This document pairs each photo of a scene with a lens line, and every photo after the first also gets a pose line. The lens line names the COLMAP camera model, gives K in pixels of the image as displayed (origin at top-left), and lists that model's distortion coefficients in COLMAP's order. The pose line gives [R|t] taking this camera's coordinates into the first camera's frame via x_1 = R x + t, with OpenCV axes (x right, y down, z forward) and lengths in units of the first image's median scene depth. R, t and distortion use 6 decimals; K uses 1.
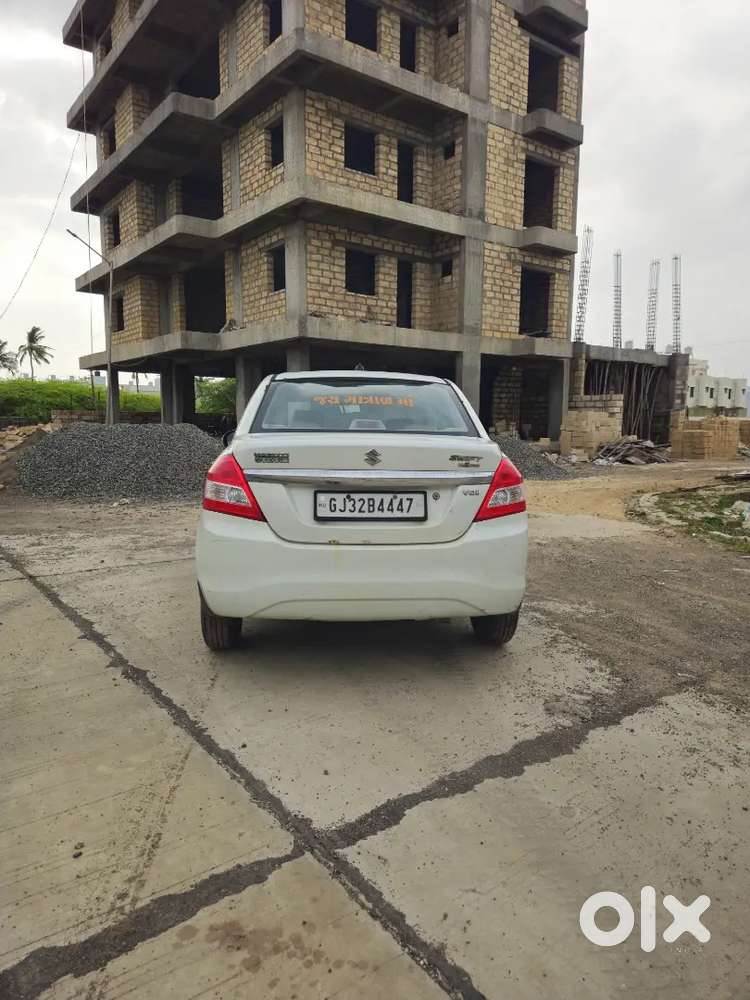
lens RADIAL K [[665.7, 0, 380.5], [0, 665.7, 499.3], [0, 0, 1]] dist [0.088596, -0.075917]
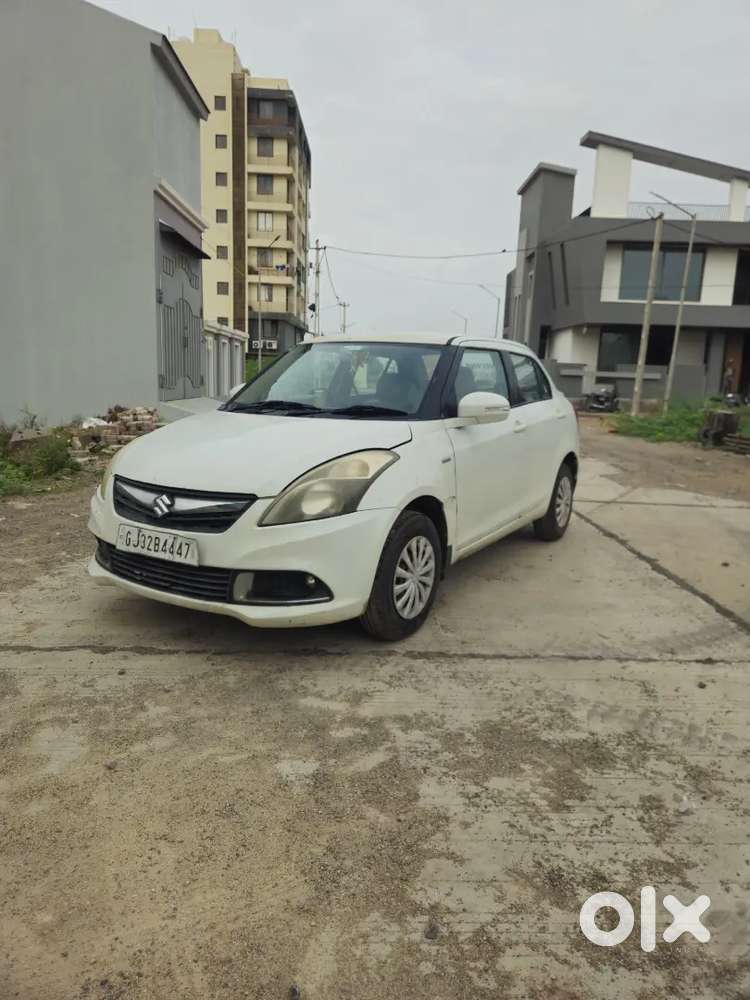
lens RADIAL K [[676.1, 0, 382.4], [0, 676.1, 482.2], [0, 0, 1]] dist [0.077889, -0.073254]
pose [[-0.801625, -0.130130, 0.583493, -0.147337], [0.025325, 0.967754, 0.250620, -0.052290], [-0.597291, 0.215680, -0.772480, 0.439142]]
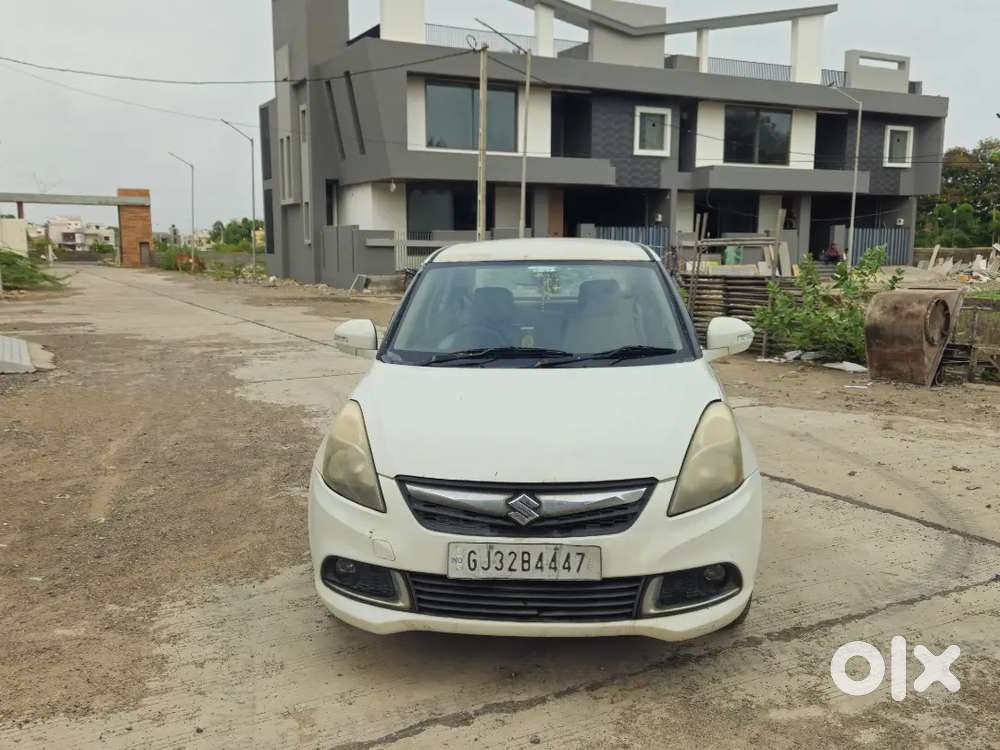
lens RADIAL K [[936.9, 0, 494.2], [0, 936.9, 376.1], [0, 0, 1]] dist [0.089516, -0.102694]
pose [[-0.984307, -0.031324, 0.173660, -0.042723], [0.013075, 0.968467, 0.248799, -0.071305], [-0.175977, 0.247166, -0.952860, 0.497657]]
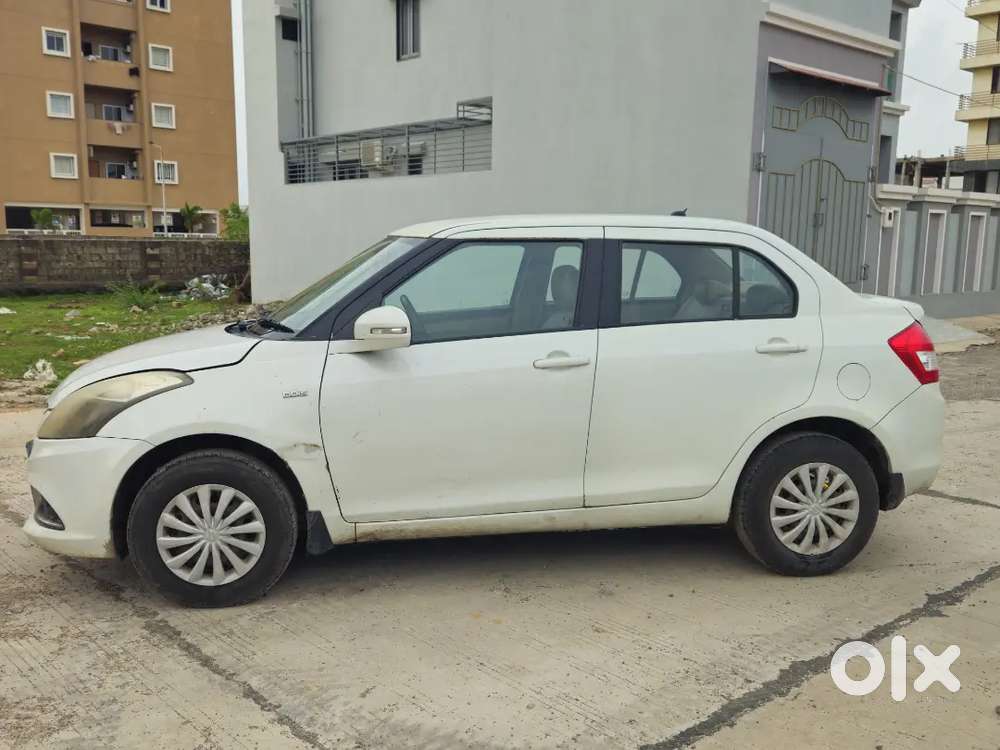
lens RADIAL K [[927.2, 0, 483.6], [0, 927.2, 375.1], [0, 0, 1]] dist [0.083817, -0.086120]
pose [[-0.060202, -0.151722, 0.986588, -0.238186], [0.103084, 0.982151, 0.157330, -0.041917], [-0.992849, 0.111173, -0.043488, 0.263523]]
